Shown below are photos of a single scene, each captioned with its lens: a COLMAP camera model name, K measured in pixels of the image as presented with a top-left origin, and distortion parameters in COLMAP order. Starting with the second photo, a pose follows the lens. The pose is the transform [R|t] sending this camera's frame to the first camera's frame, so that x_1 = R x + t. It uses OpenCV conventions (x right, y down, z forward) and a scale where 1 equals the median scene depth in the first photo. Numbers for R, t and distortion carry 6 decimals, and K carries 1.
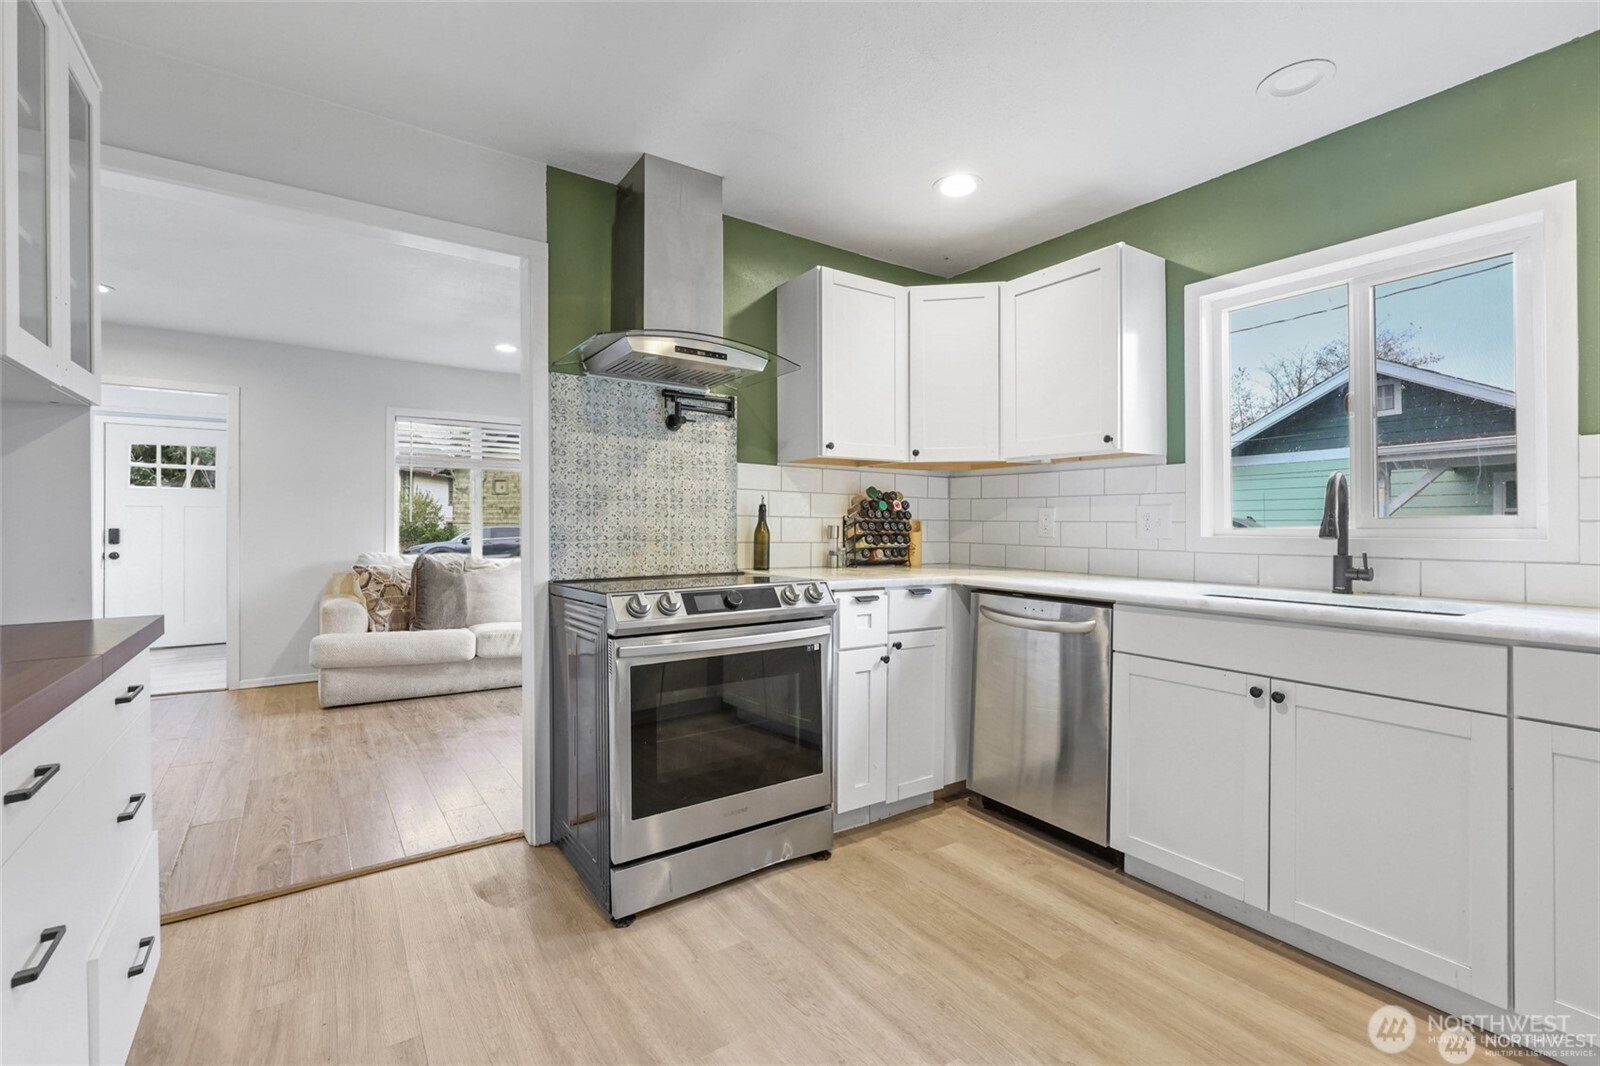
lens RADIAL K [[723.5, 0, 799.6], [0, 723.5, 531.4], [0, 0, 1]] dist [0.005454, -0.001123]
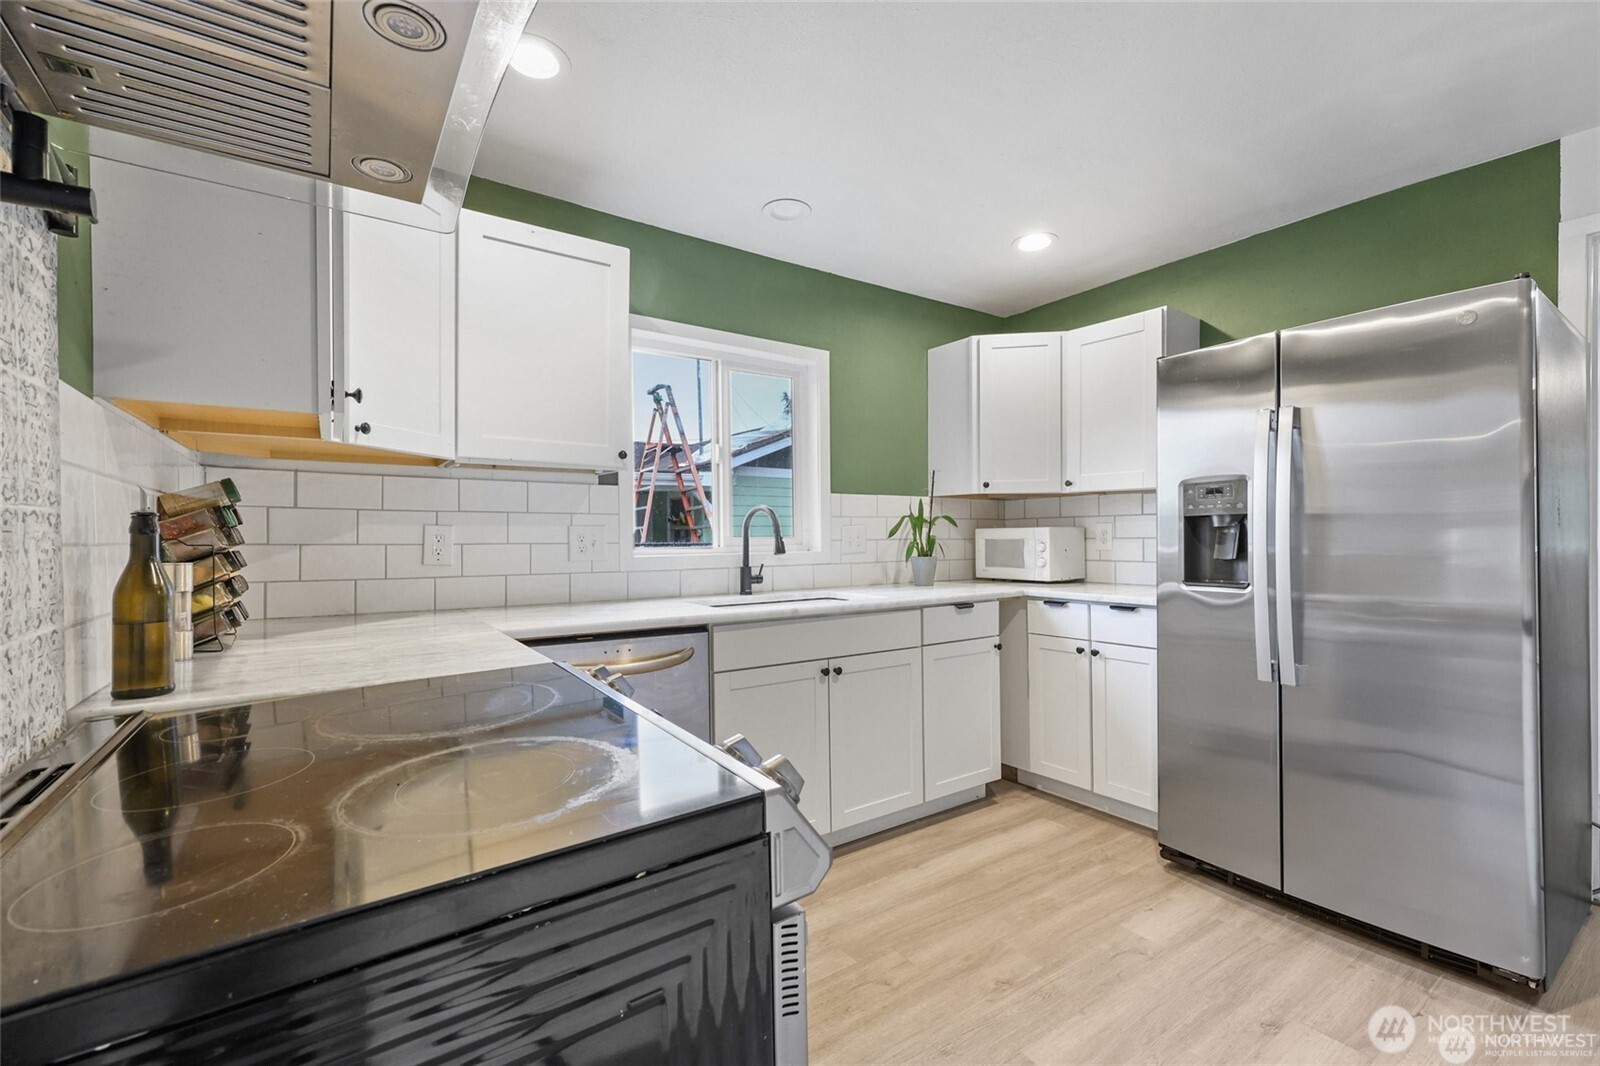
lens RADIAL K [[685.3, 0, 806.7], [0, 685.3, 544.9], [0, 0, 1]] dist [0.001599, 0.000184]
pose [[-0.022140, -0.020090, 0.999553, -0.458681], [0.013086, 0.999707, 0.020383, -0.027535], [-0.999669, 0.013532, -0.021870, 0.788860]]
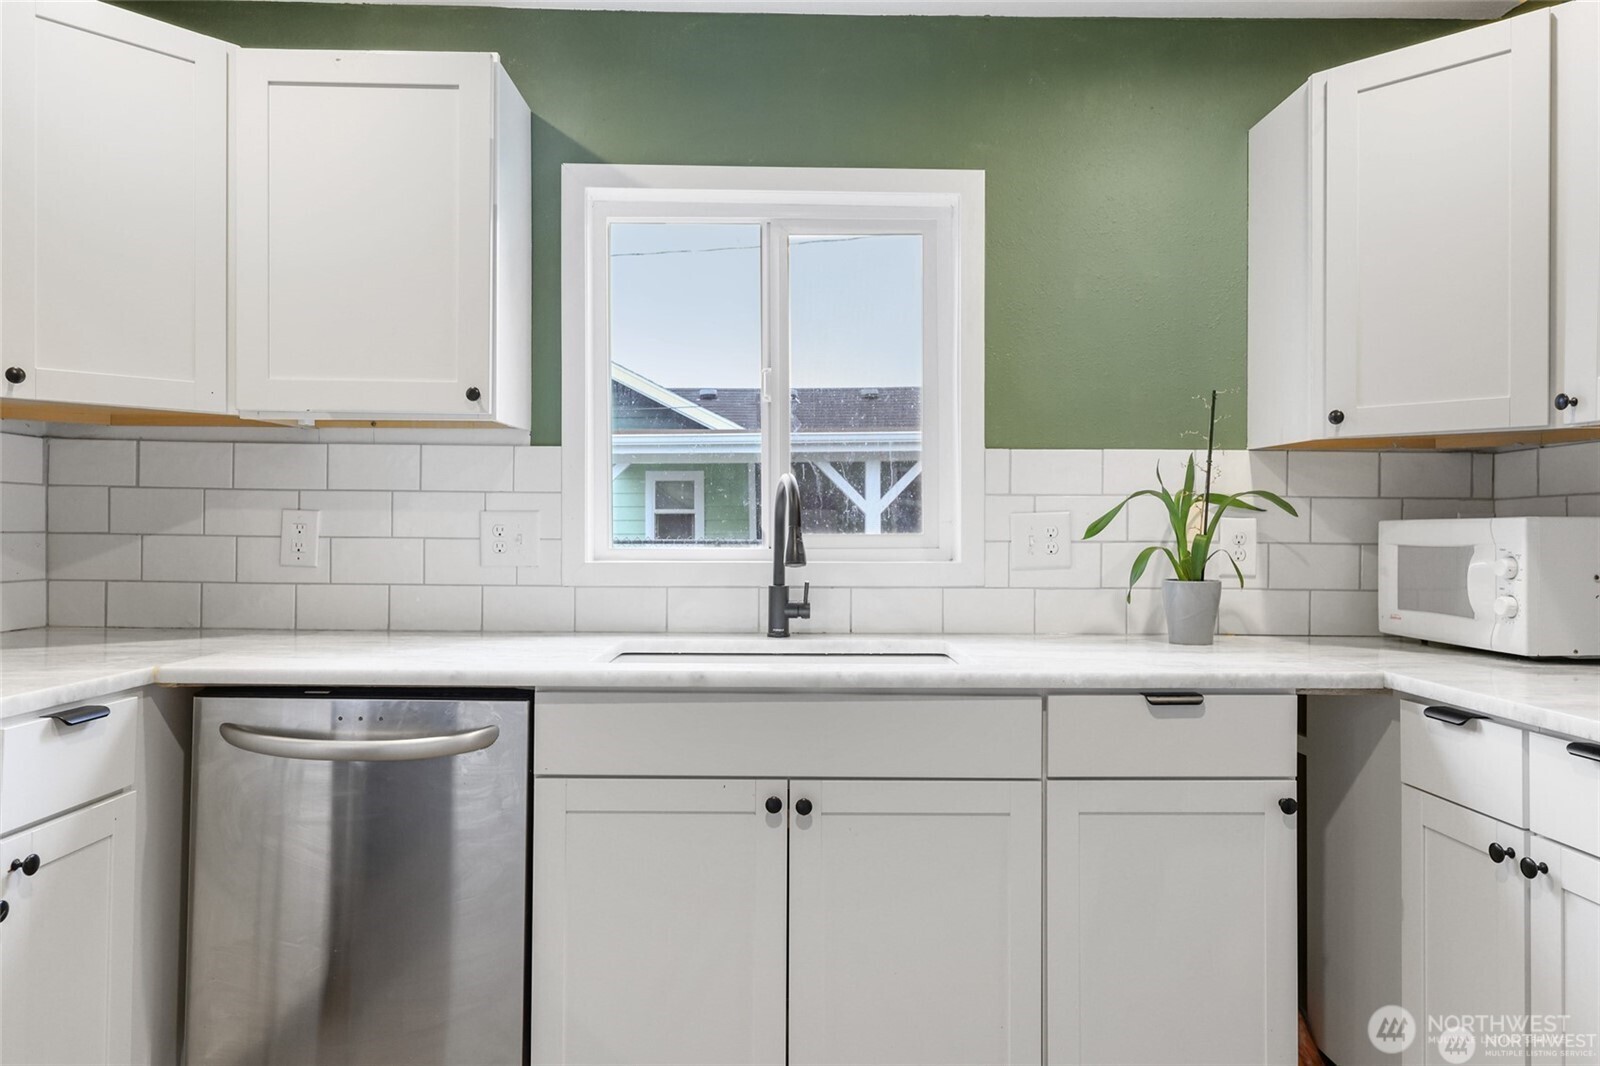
lens RADIAL K [[1021.6, 0, 805.7], [0, 1021.6, 527.8], [0, 0, 1]] dist [-0.001164, 0.000689]
pose [[0.538424, -0.004000, 0.842664, -0.104287], [0.003923, 0.999990, 0.002241, -0.024831], [-0.842665, 0.002099, 0.538434, 0.355817]]
